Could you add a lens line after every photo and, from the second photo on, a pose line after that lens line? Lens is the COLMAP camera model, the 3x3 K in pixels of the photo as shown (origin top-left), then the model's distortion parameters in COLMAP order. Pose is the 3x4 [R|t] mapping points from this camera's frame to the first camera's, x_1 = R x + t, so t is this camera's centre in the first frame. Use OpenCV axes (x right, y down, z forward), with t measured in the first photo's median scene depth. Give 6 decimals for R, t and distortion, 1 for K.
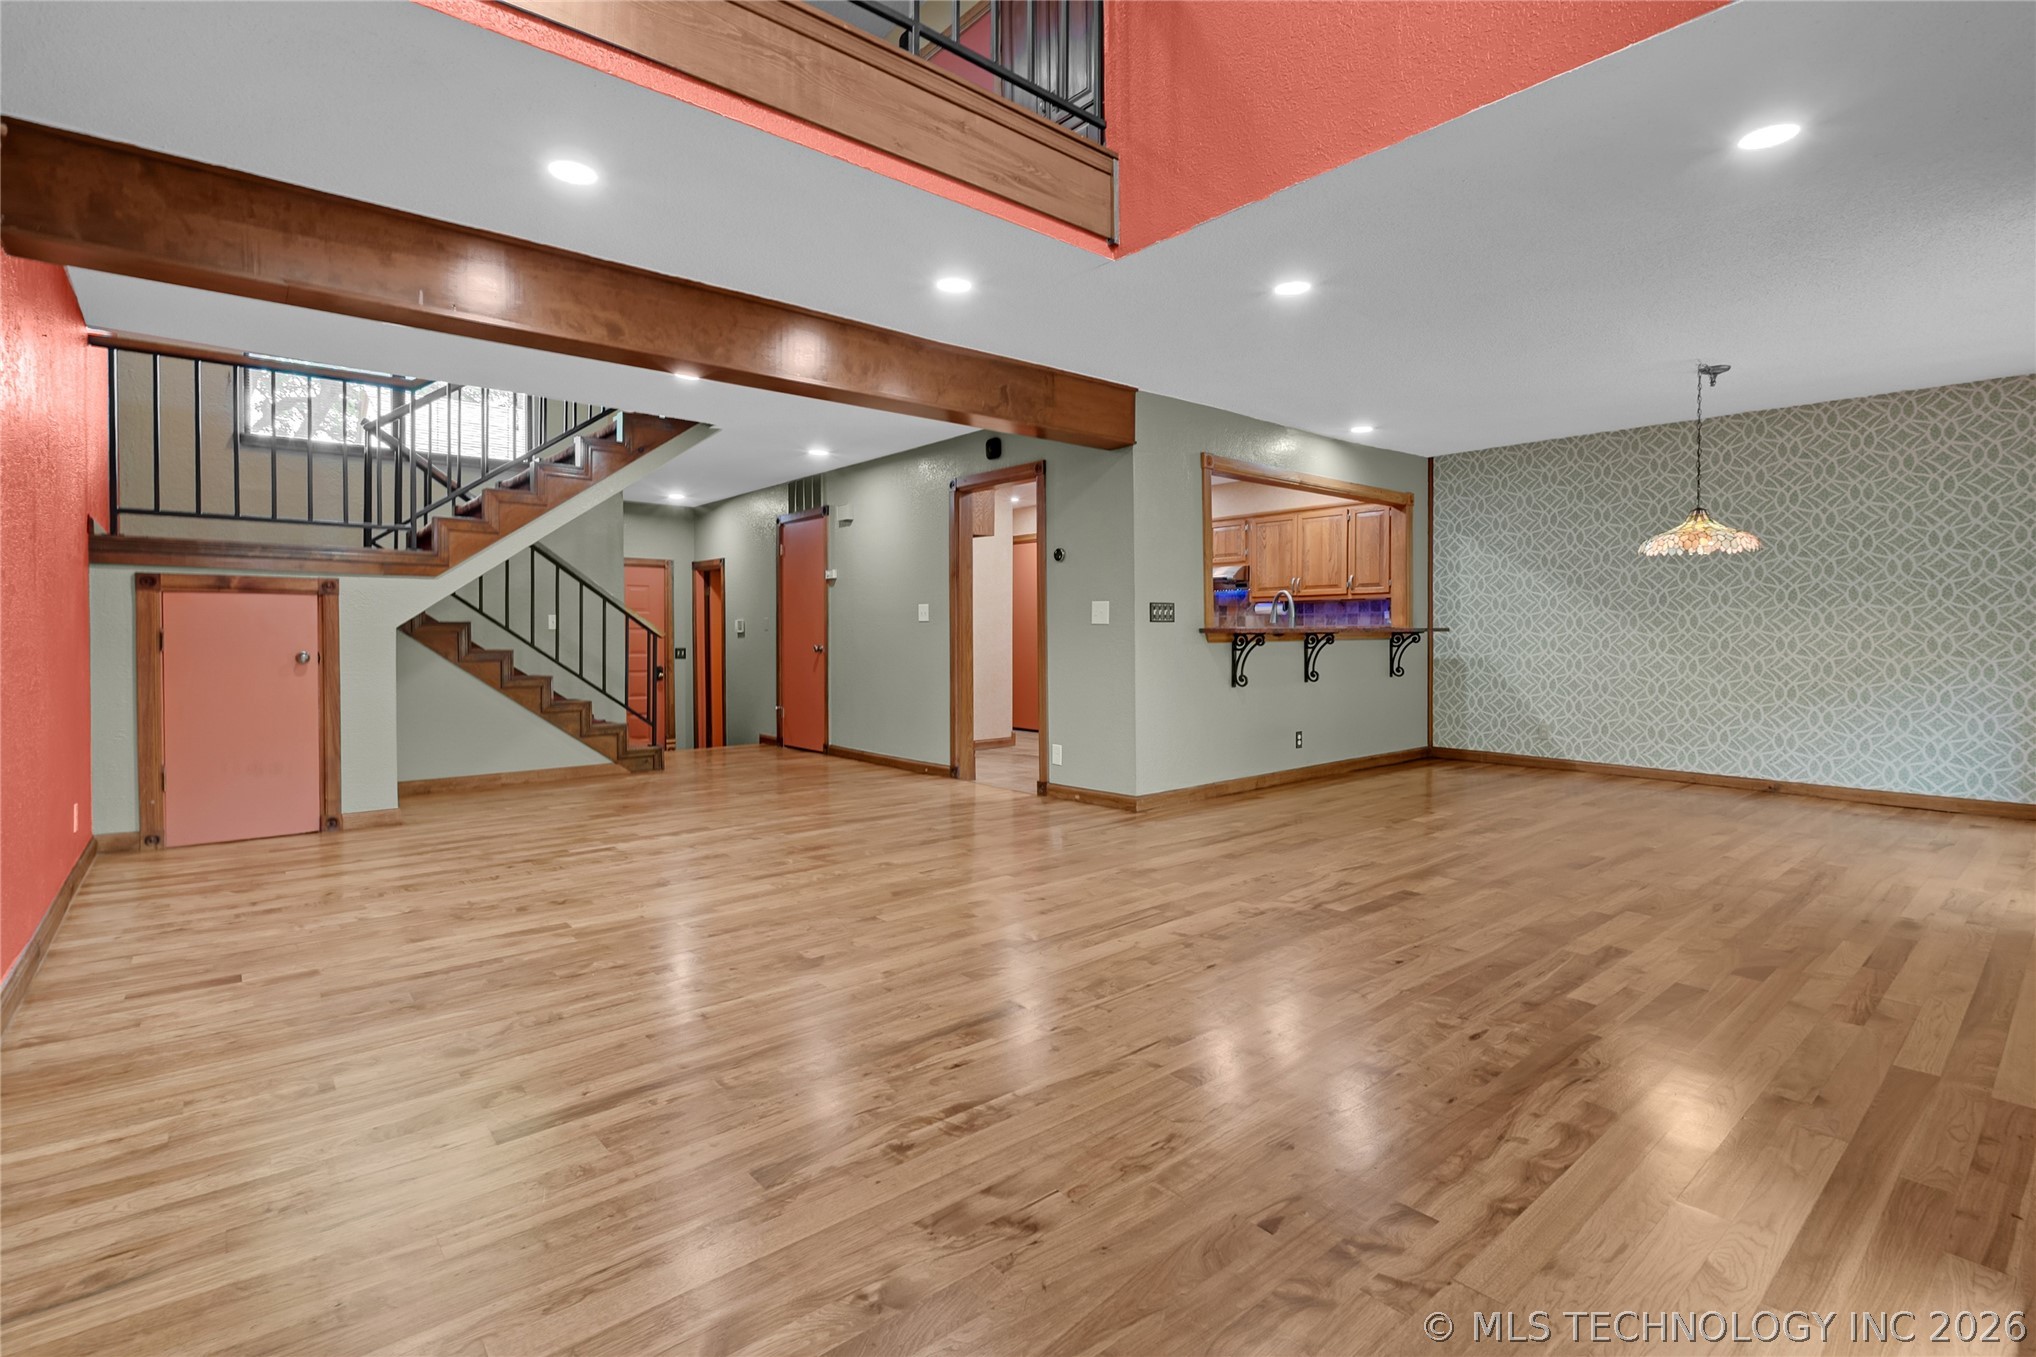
lens RADIAL K [[968.9, 0, 997.3], [0, 968.9, 654.6], [0, 0, 1]] dist [-0.005197, 0.000372]
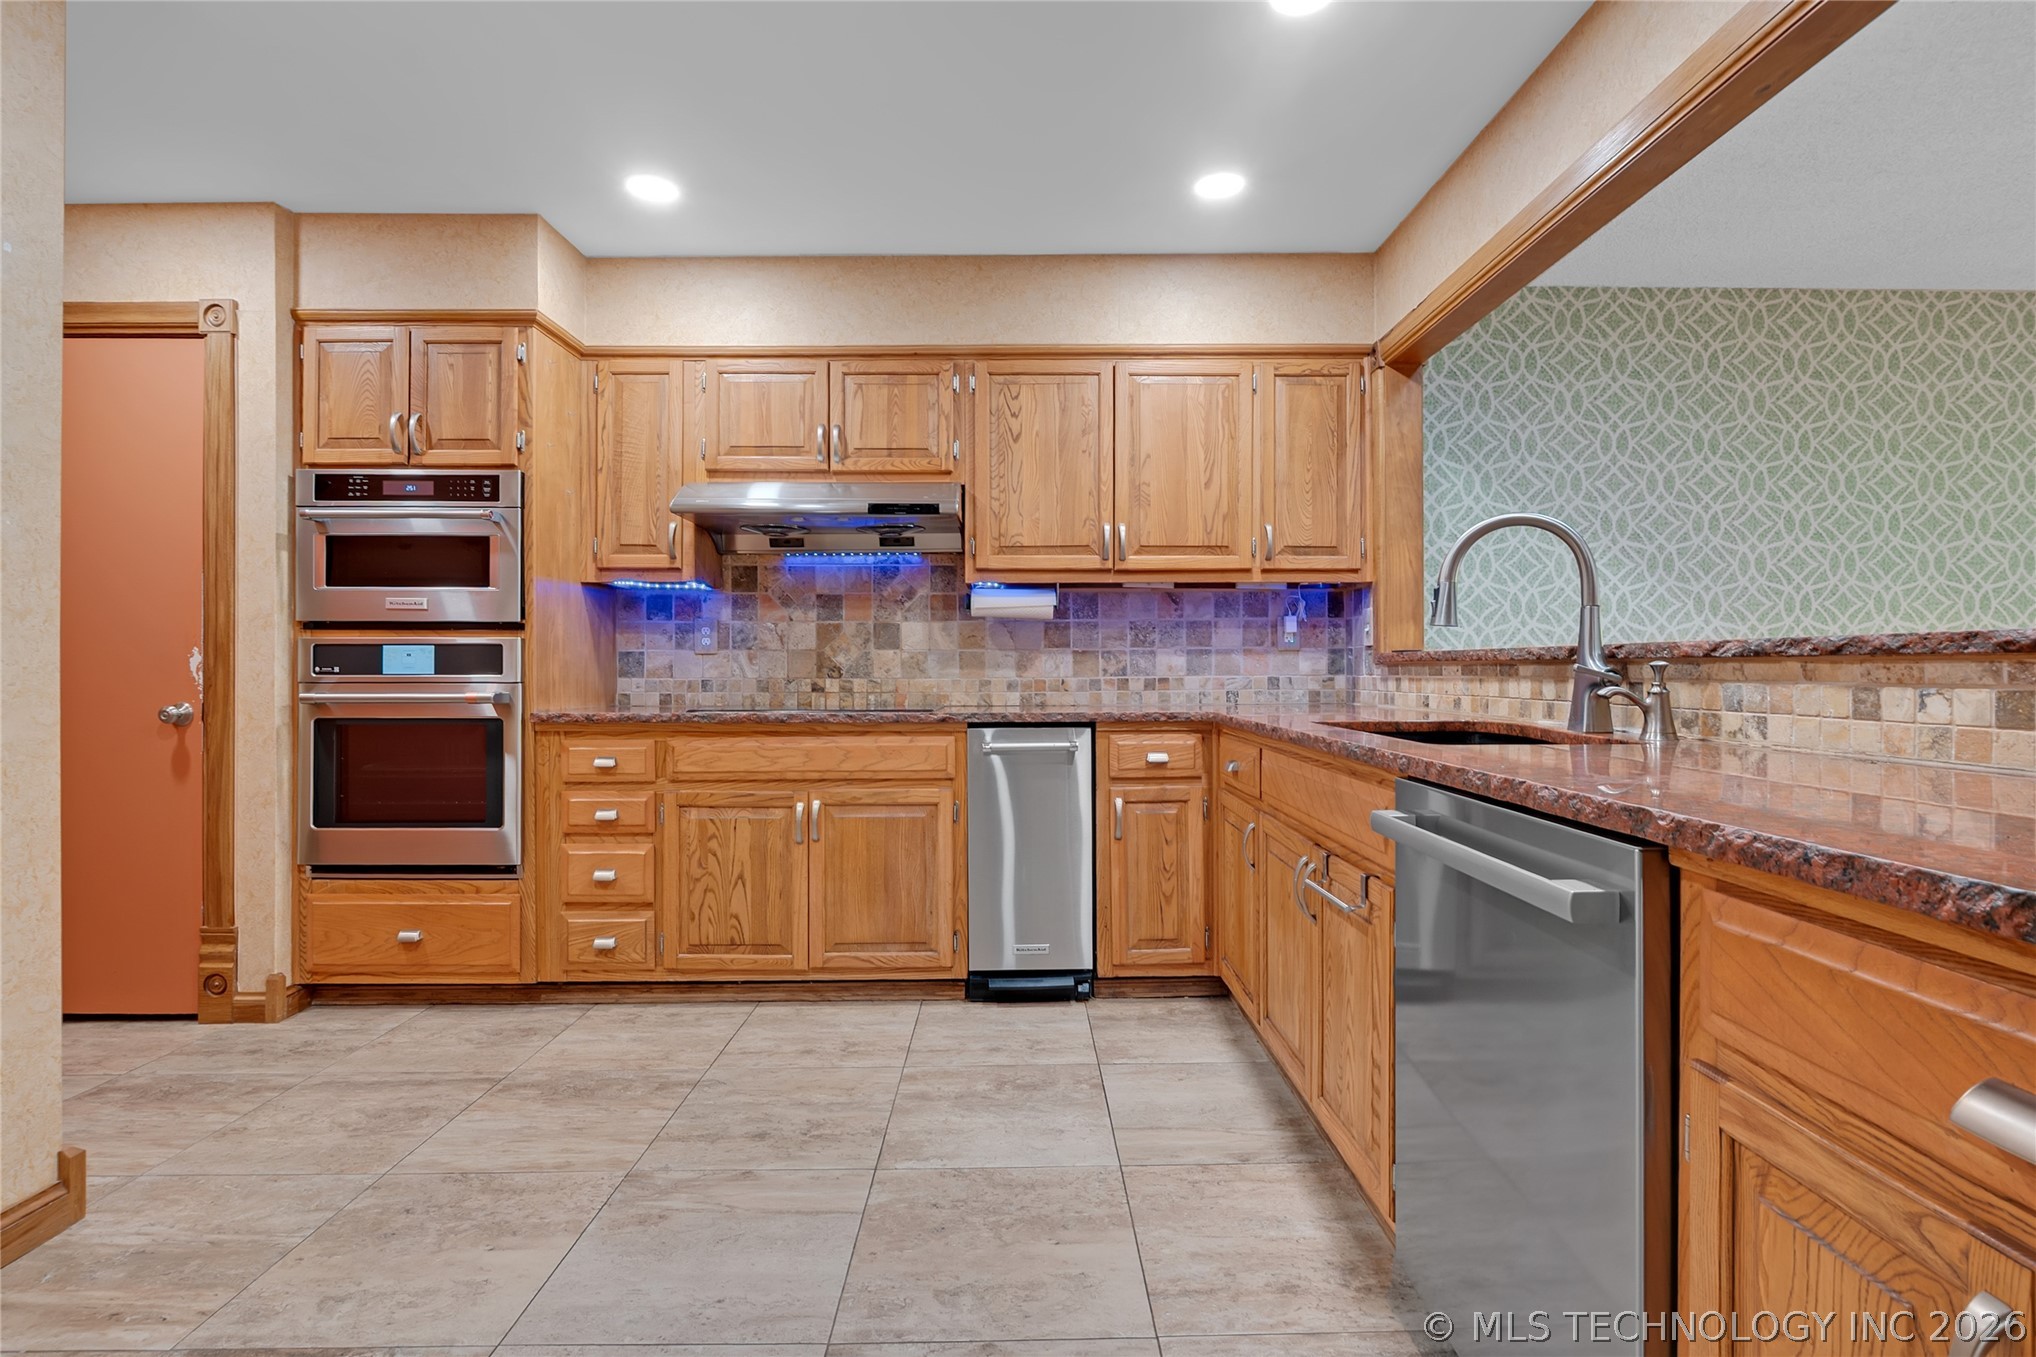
lens RADIAL K [[937.1, 0, 1063.6], [0, 937.1, 681.6], [0, 0, 1]] dist [-0.008875, 0.000683]
pose [[0.624189, -0.009790, 0.781212, 0.003292], [0.019459, 0.999806, -0.003019, -0.018309], [-0.781031, 0.017086, 0.624258, 0.952233]]
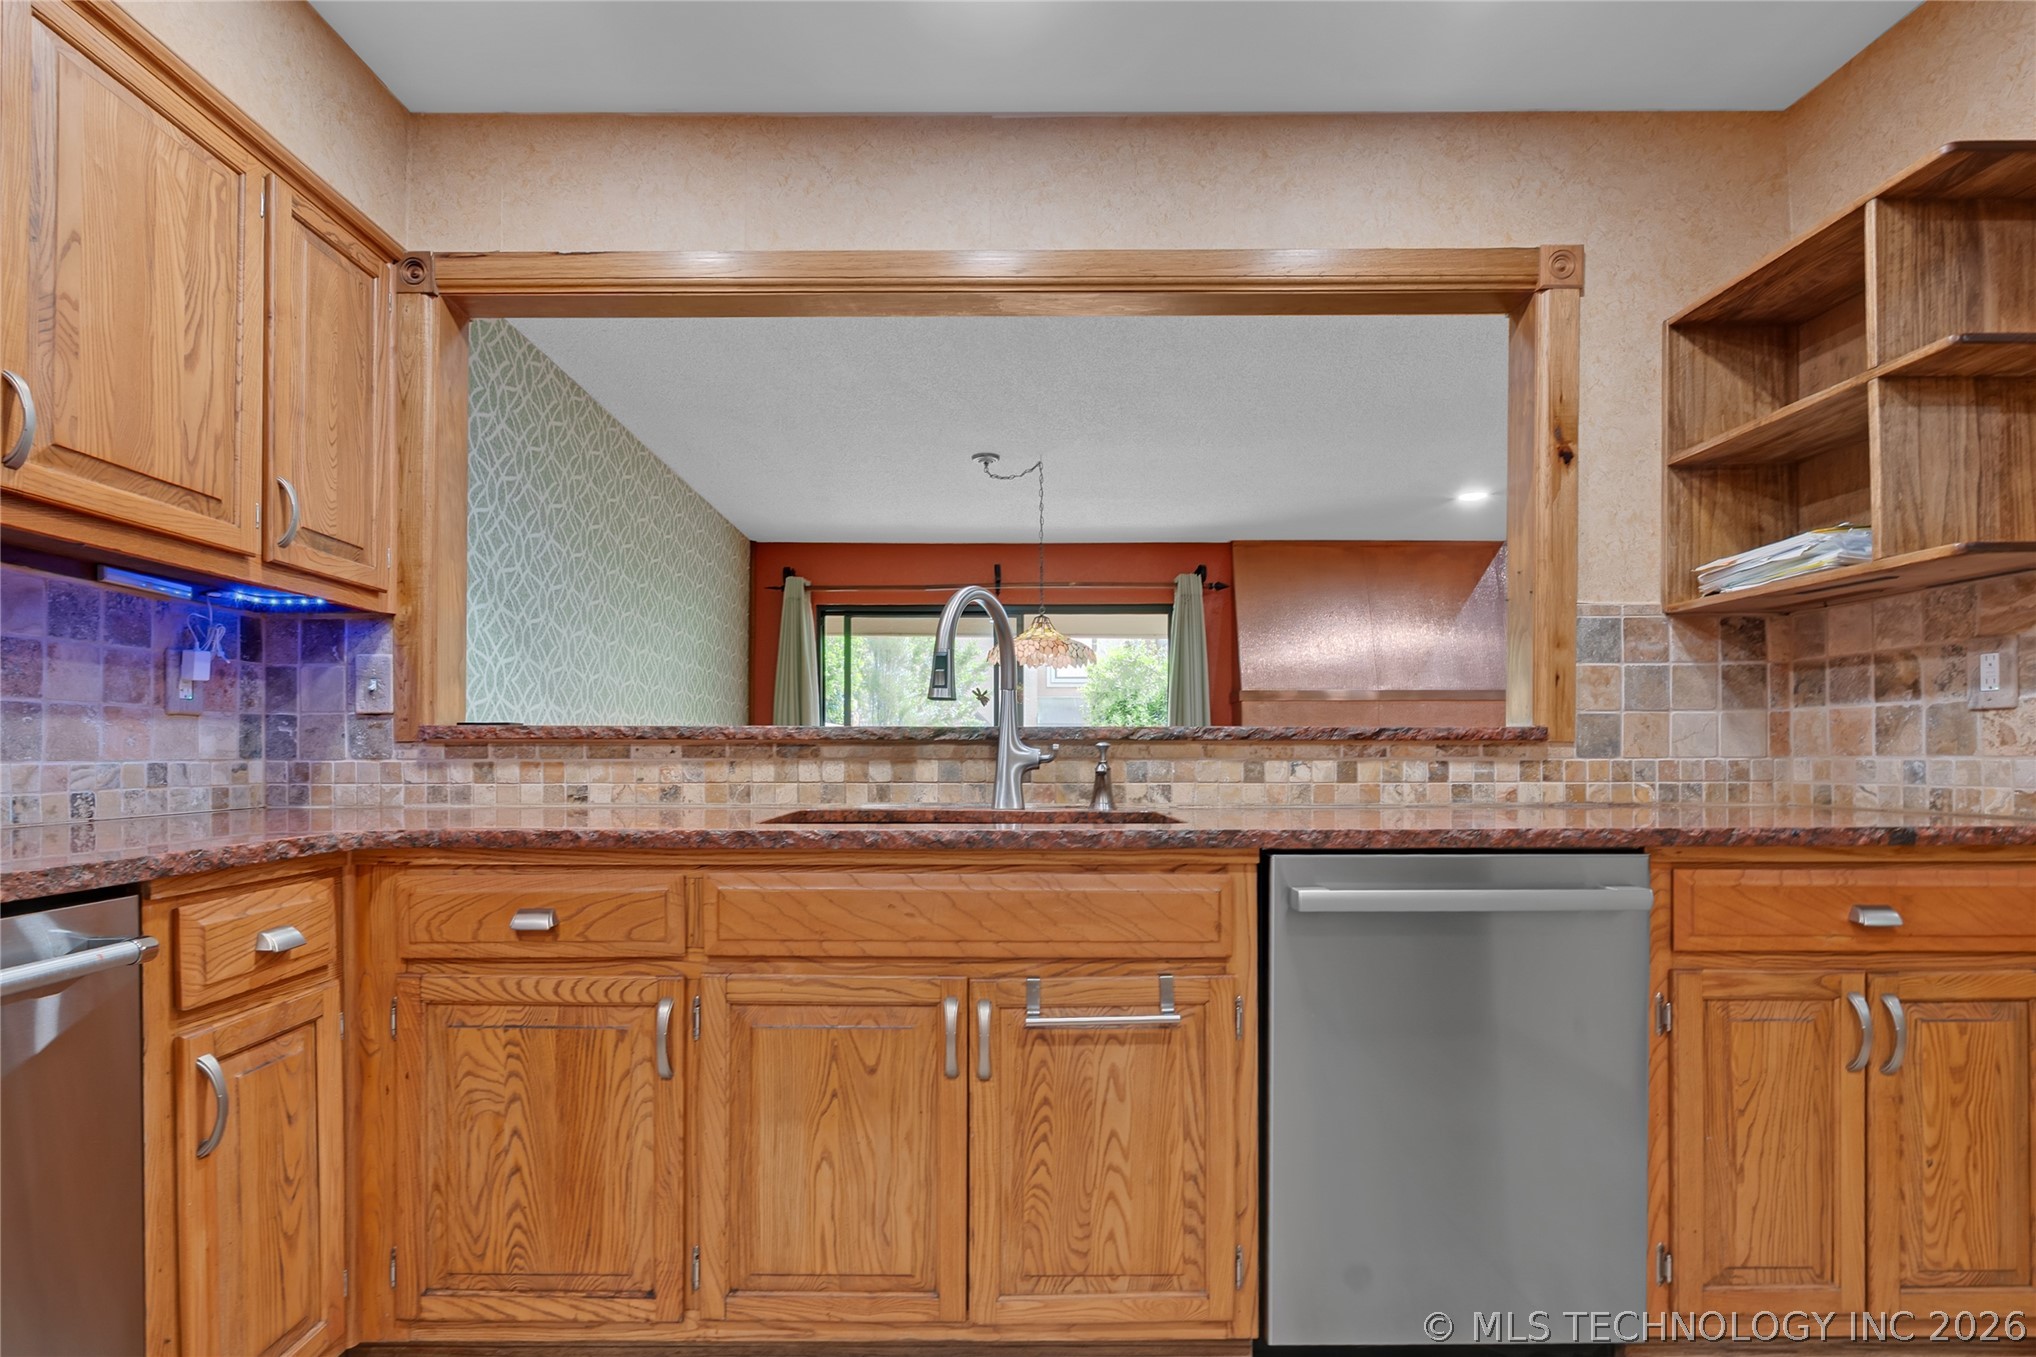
lens RADIAL K [[960.4, 0, 947.6], [0, 960.4, 756.6], [0, 0, 1]] dist [-0.009688, -0.000336]
pose [[-0.744699, 0.001774, 0.667398, 0.125262], [0.017602, 0.999701, 0.016984, -0.022798], [-0.667168, 0.024395, -0.744507, 1.231521]]
